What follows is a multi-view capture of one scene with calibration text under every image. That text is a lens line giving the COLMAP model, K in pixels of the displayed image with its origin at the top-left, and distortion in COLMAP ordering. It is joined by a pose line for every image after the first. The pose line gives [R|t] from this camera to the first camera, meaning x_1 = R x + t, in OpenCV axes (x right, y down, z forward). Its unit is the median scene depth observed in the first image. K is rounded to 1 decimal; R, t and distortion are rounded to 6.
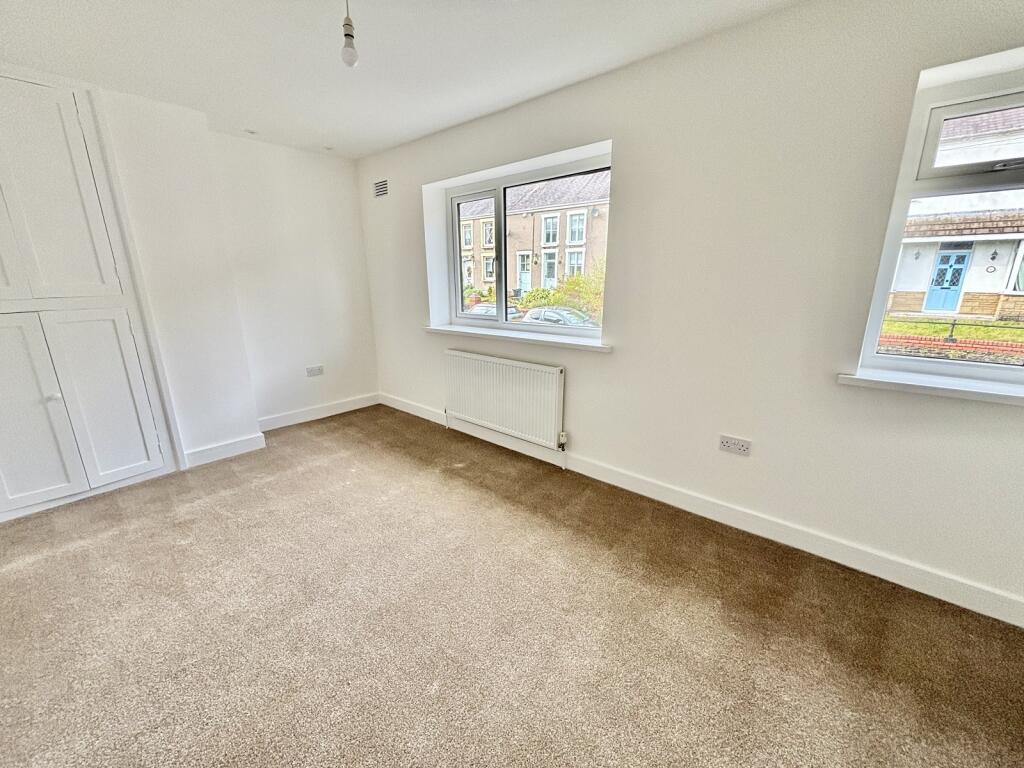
lens RADIAL K [[412.2, 0, 511.3], [0, 412.2, 381.4], [0, 0, 1]] dist [0.001290, -0.000141]
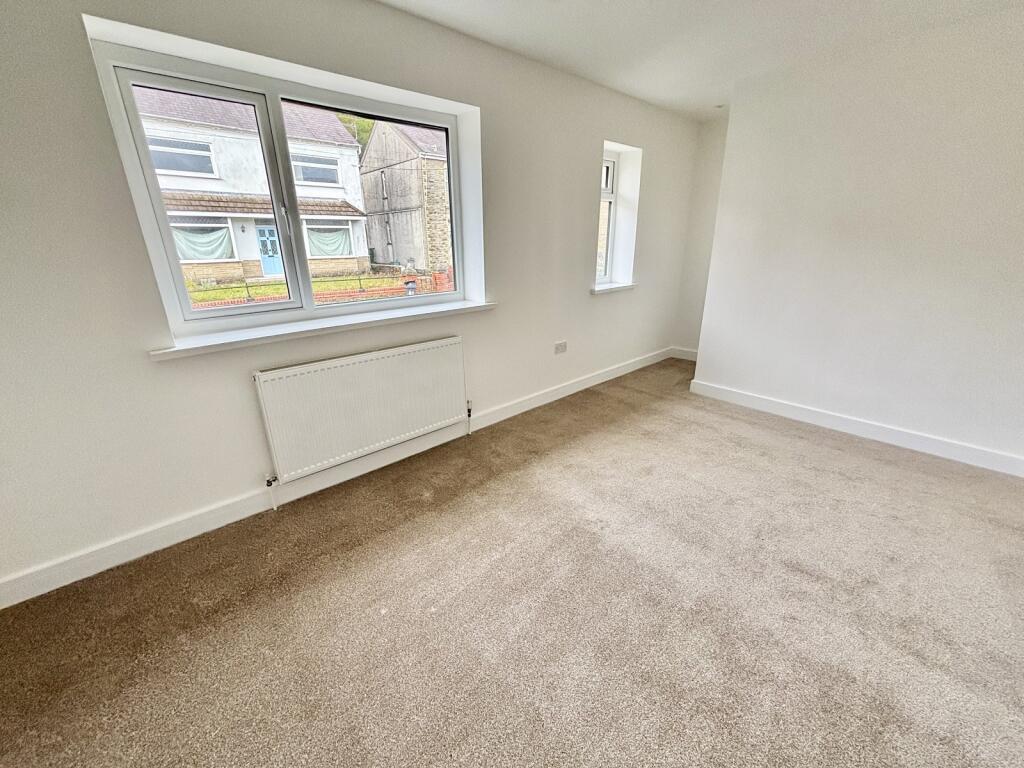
lens RADIAL K [[404.7, 0, 510.8], [0, 404.7, 372.7], [0, 0, 1]] dist [0.025625, -0.000015]
pose [[0.128346, -0.300024, 0.945258, -0.704235], [0.258432, 0.930328, 0.260196, -0.149401], [-0.957465, 0.210890, 0.196940, 0.628447]]
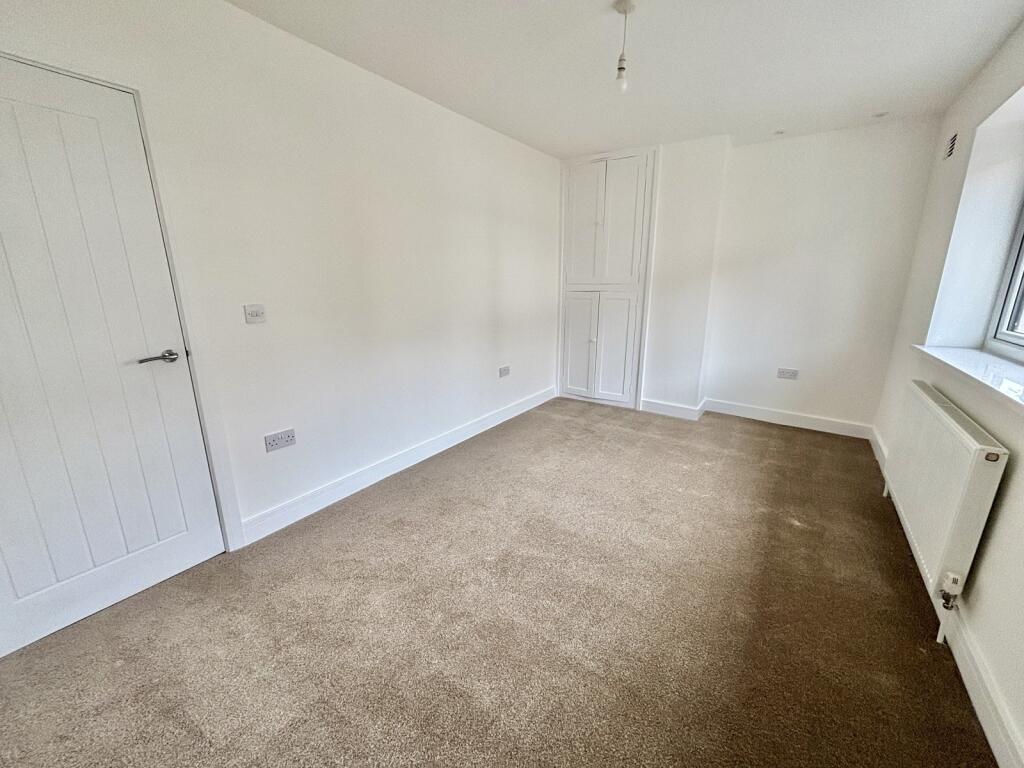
lens RADIAL K [[412.2, 0, 511.3], [0, 412.2, 381.4], [0, 0, 1]] dist [0.001290, -0.000141]
pose [[0.099264, 0.242688, -0.965013, 0.477841], [-0.252843, 0.944124, 0.211427, -0.062906], [0.962402, 0.223010, 0.155079, 0.340453]]
